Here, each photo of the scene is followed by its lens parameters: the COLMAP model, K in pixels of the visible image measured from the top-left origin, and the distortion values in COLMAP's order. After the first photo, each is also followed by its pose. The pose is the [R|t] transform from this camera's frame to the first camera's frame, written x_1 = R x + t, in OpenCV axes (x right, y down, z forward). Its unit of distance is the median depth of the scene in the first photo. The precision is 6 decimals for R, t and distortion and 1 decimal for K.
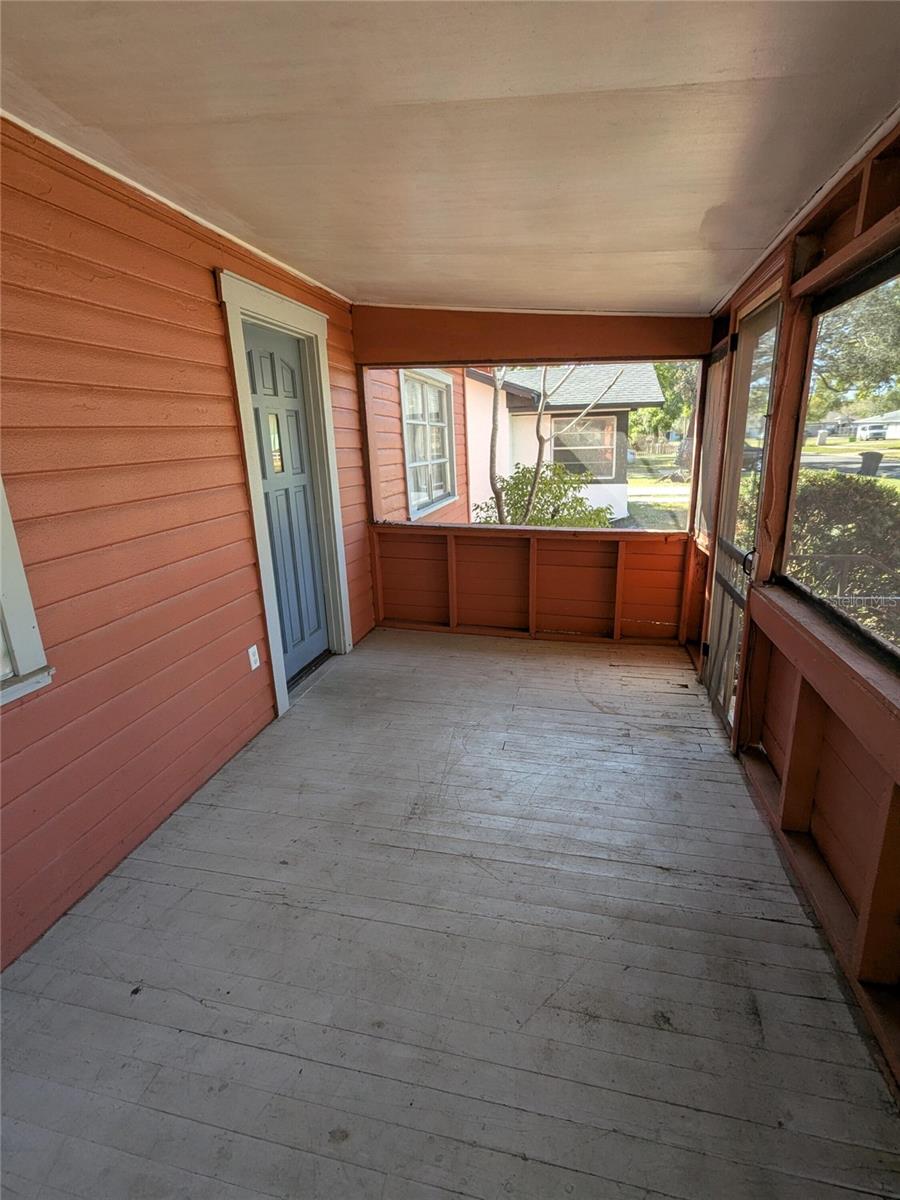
lens RADIAL K [[565.5, 0, 452.0], [0, 565.5, 598.5], [0, 0, 1]] dist [-0.000978, 0.000418]
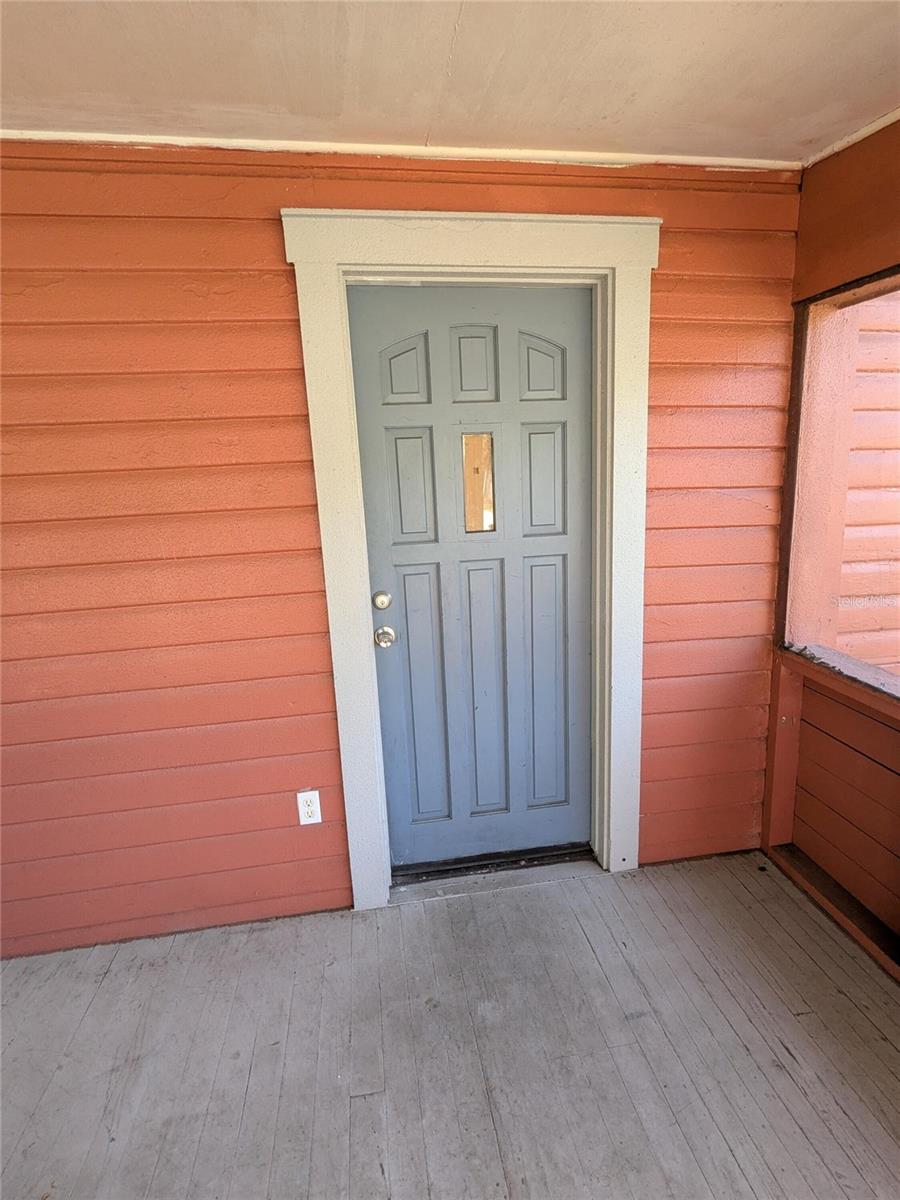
lens RADIAL K [[565.5, 0, 452.0], [0, 565.5, 598.5], [0, 0, 1]] dist [-0.000978, 0.000418]
pose [[0.368013, 0.200935, -0.907850, 0.259133], [-0.228210, 0.966026, 0.121303, -0.247938], [0.901380, 0.162539, 0.401366, 0.842588]]
